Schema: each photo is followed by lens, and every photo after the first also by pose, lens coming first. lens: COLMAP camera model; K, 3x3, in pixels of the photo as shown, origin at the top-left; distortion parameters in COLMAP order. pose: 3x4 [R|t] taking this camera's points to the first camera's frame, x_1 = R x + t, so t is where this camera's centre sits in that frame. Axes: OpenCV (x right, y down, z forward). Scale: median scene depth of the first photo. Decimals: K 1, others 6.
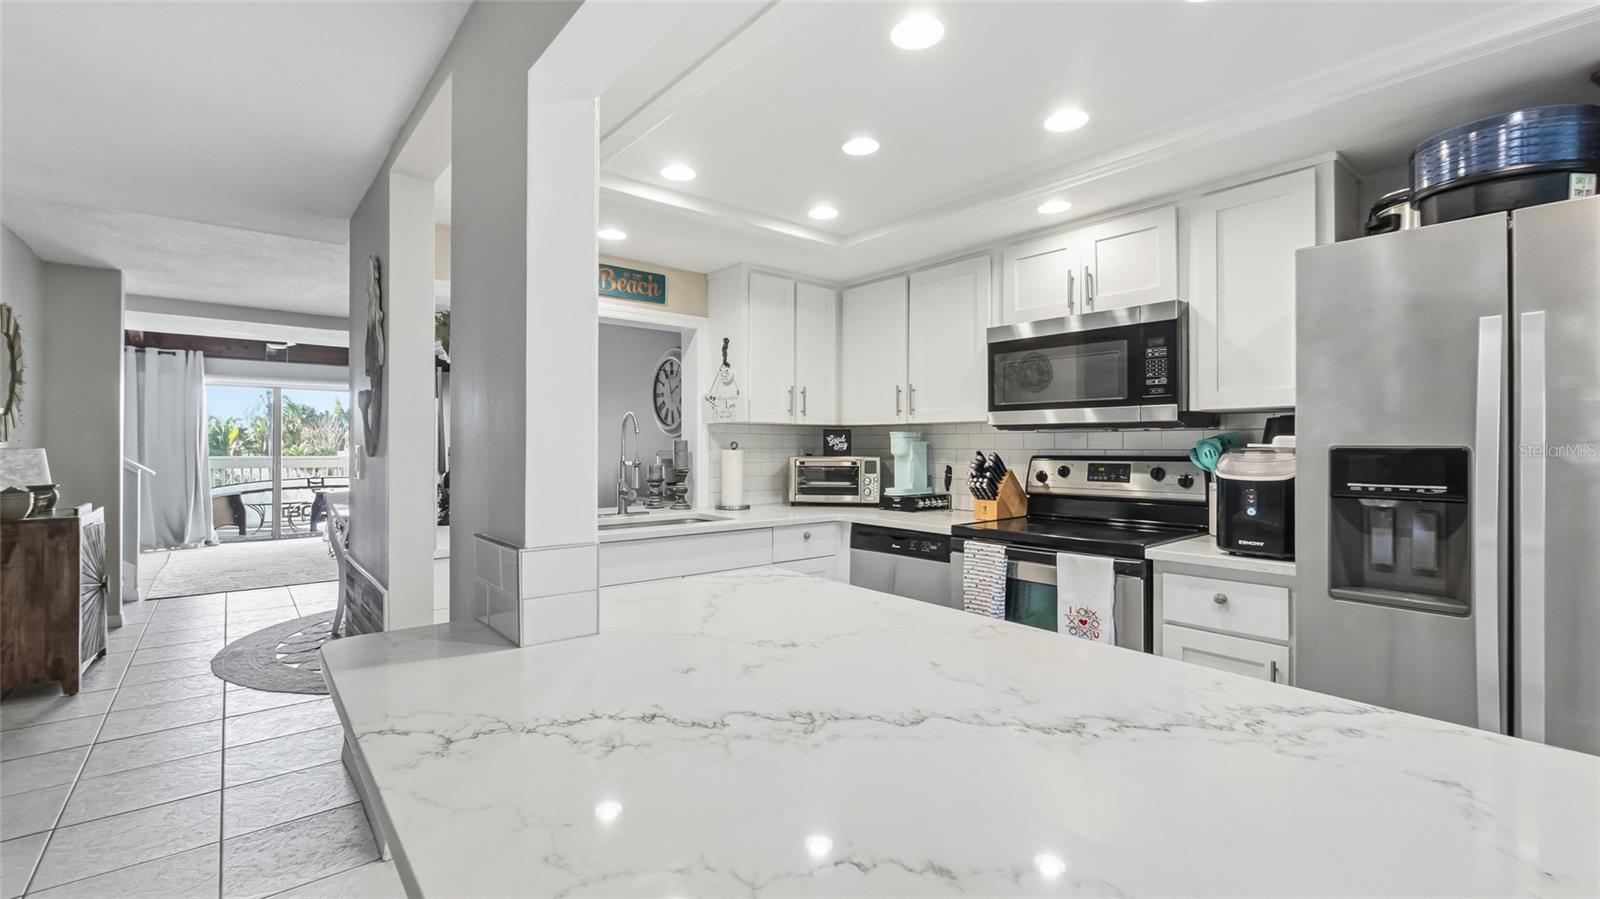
lens RADIAL K [[686.1, 0, 800.0], [0, 686.1, 449.5], [0, 0, 1]] dist [-0.002852, -0.000387]
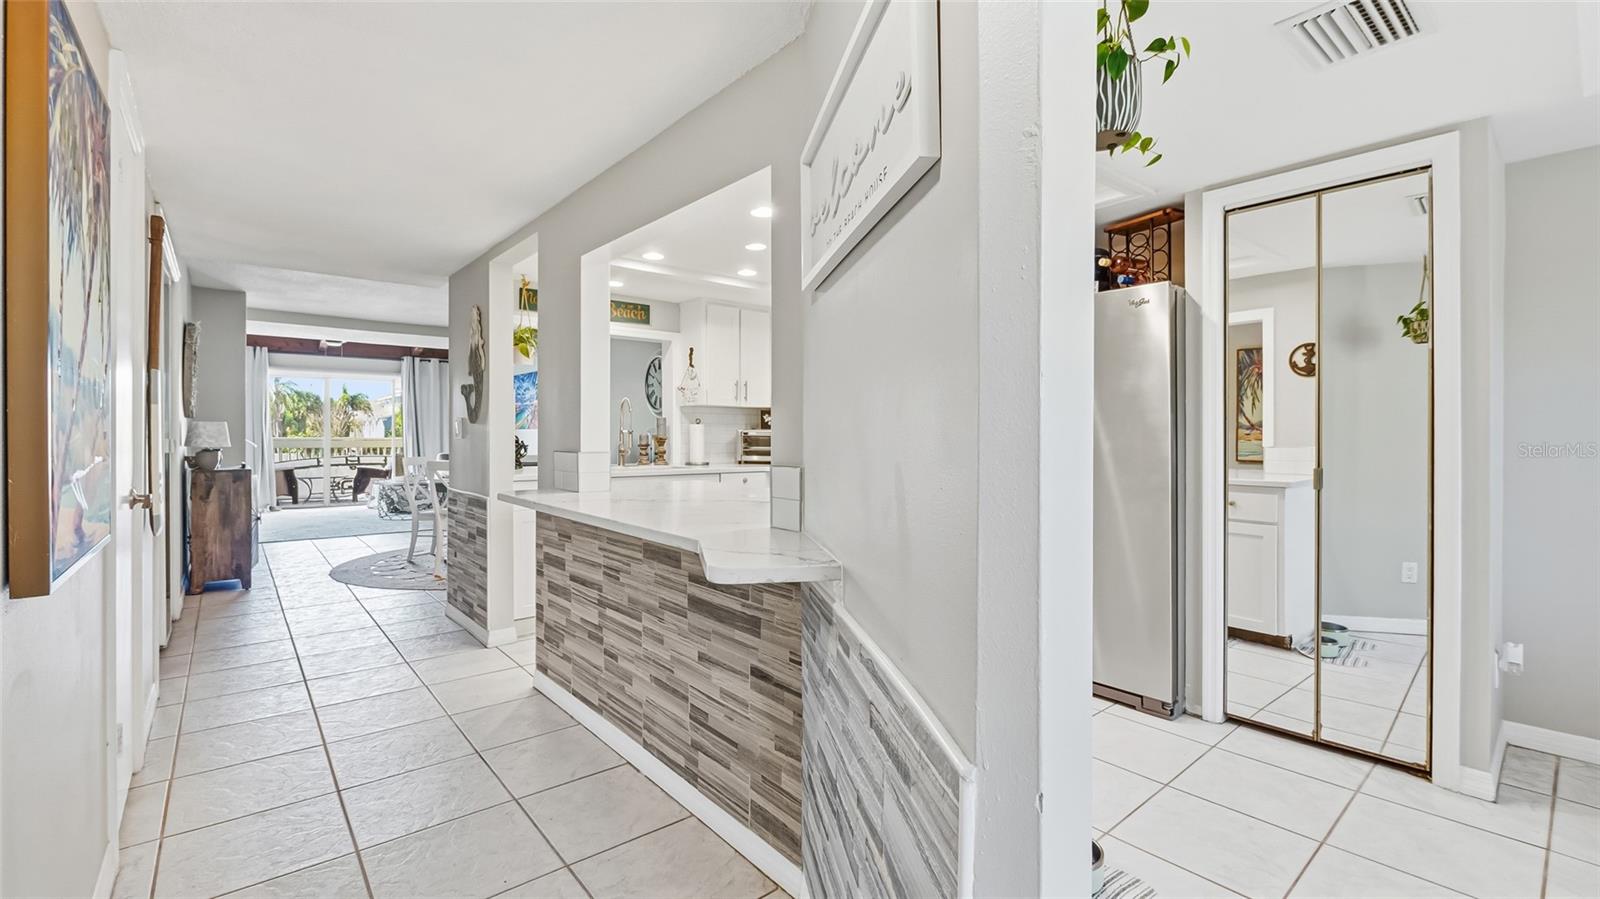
lens RADIAL K [[693.9, 0, 803.0], [0, 693.9, 441.3], [0, 0, 1]] dist [-0.000434, 0.000028]
pose [[0.999993, 0.000912, 0.003513, 0.120576], [-0.000929, 0.999988, 0.004901, 0.028907], [-0.003509, -0.004905, 0.999982, -0.467541]]
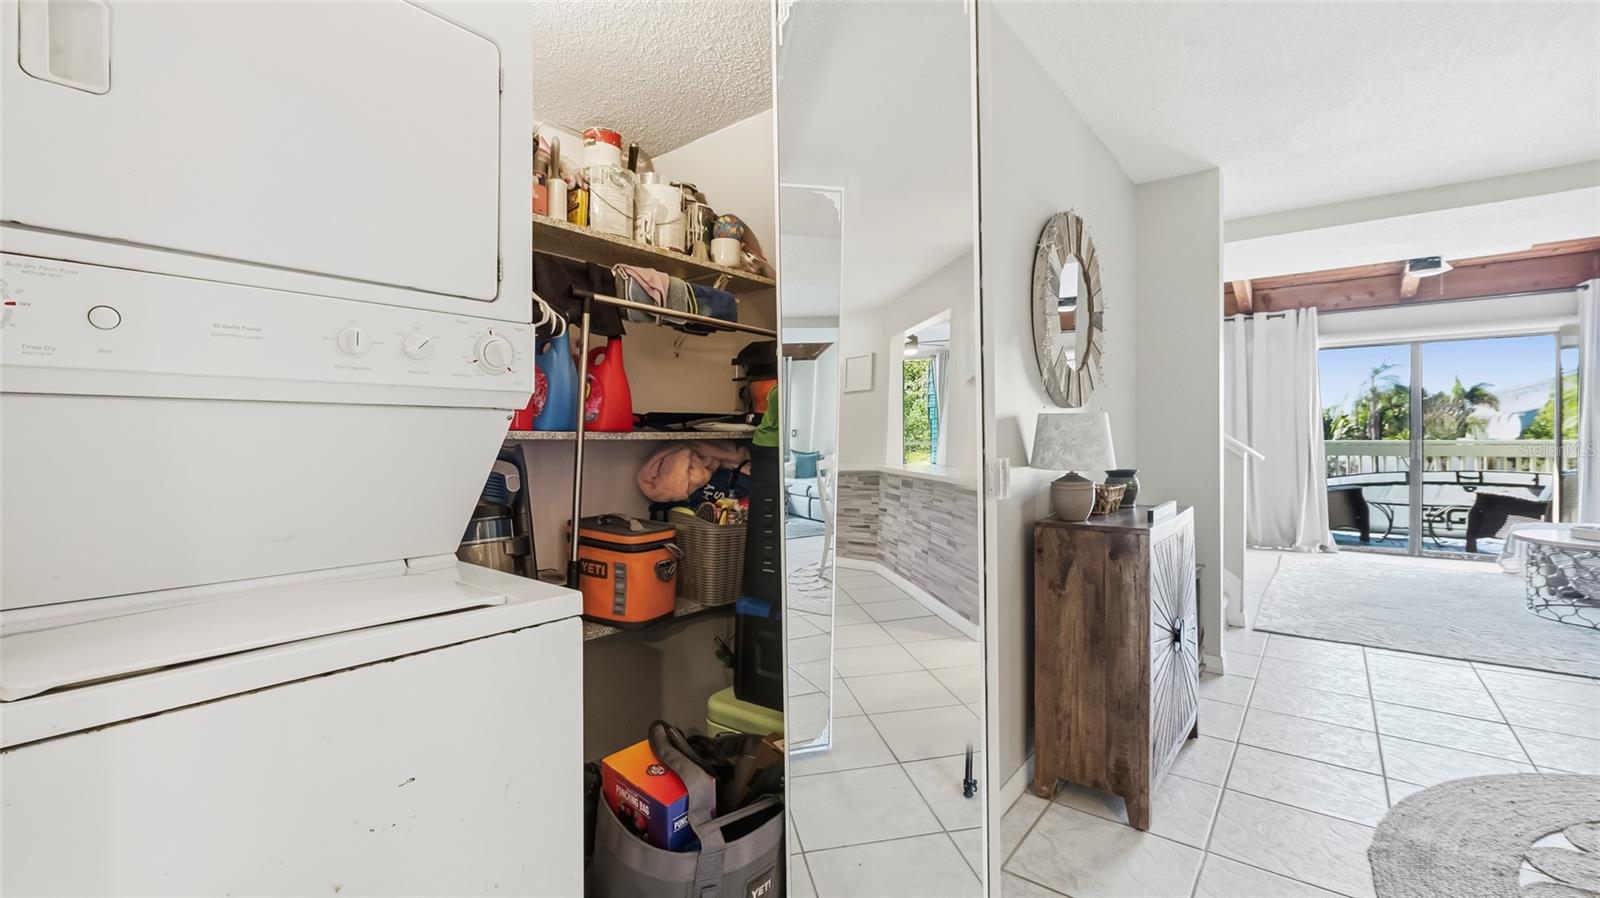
lens RADIAL K [[665.4, 0, 801.2], [0, 665.4, 440.7], [0, 0, 1]] dist [-0.002597, -0.000338]
pose [[0.205693, -0.000365, -0.978616, -0.529684], [0.004336, 0.999990, 0.000539, 0.021142], [0.978607, -0.004354, 0.205693, 0.560315]]
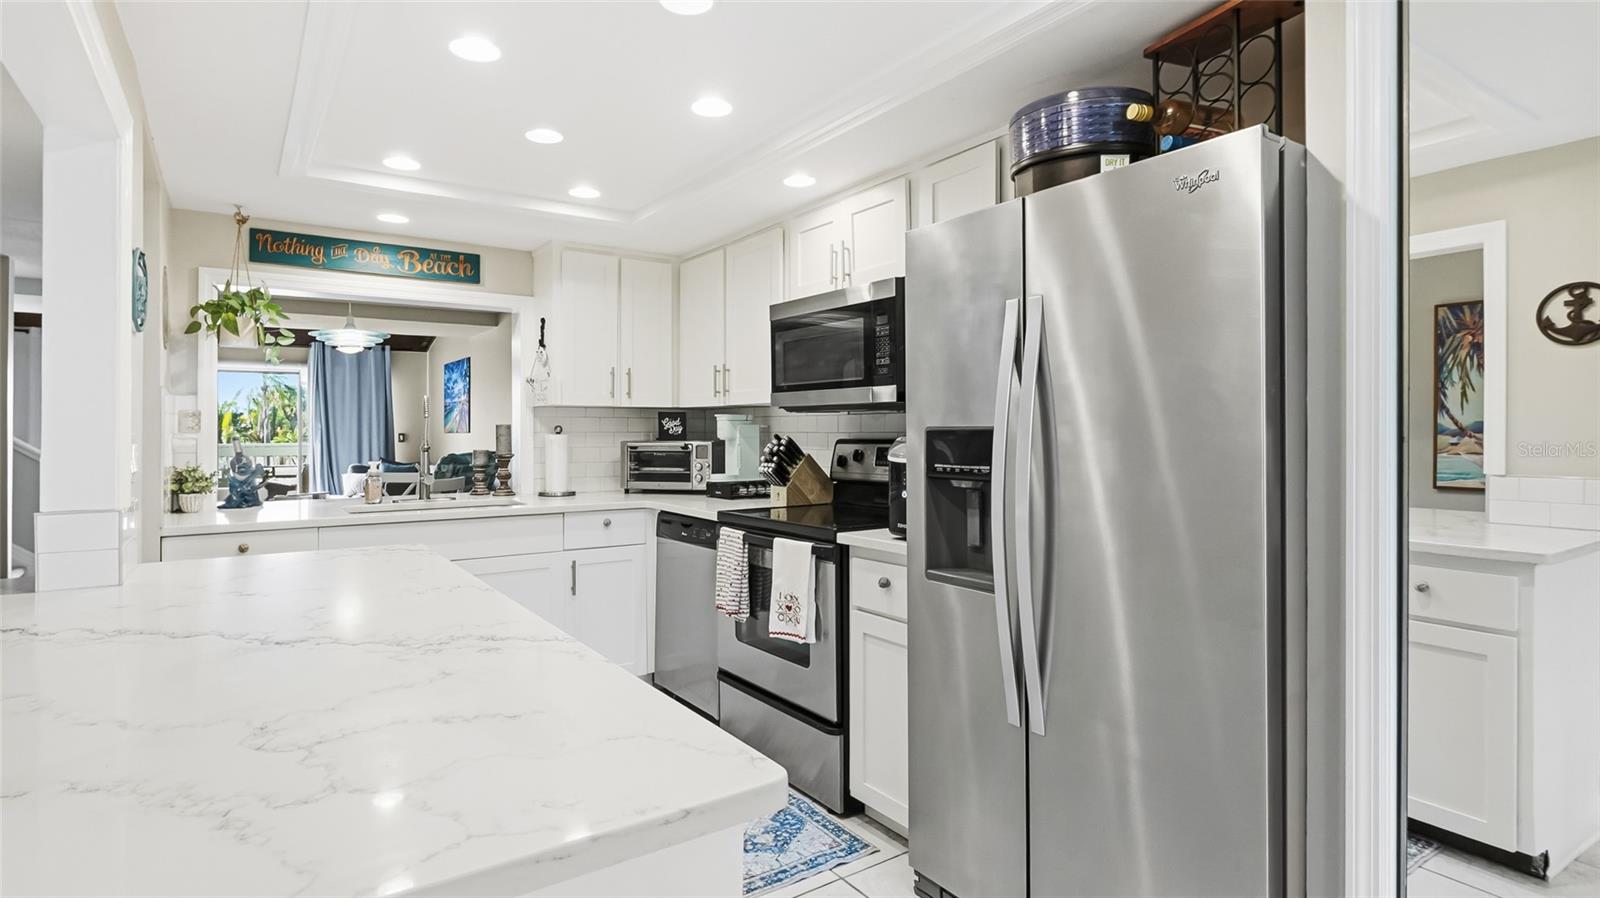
lens RADIAL K [[822.1, 0, 803.3], [0, 822.1, 440.4], [0, 0, 1]] dist [-0.002522, -0.001445]
pose [[0.995458, -0.003322, -0.095149, 0.349411], [0.004019, 0.999966, 0.007133, 0.002355], [0.095122, -0.007483, 0.995437, -0.108558]]
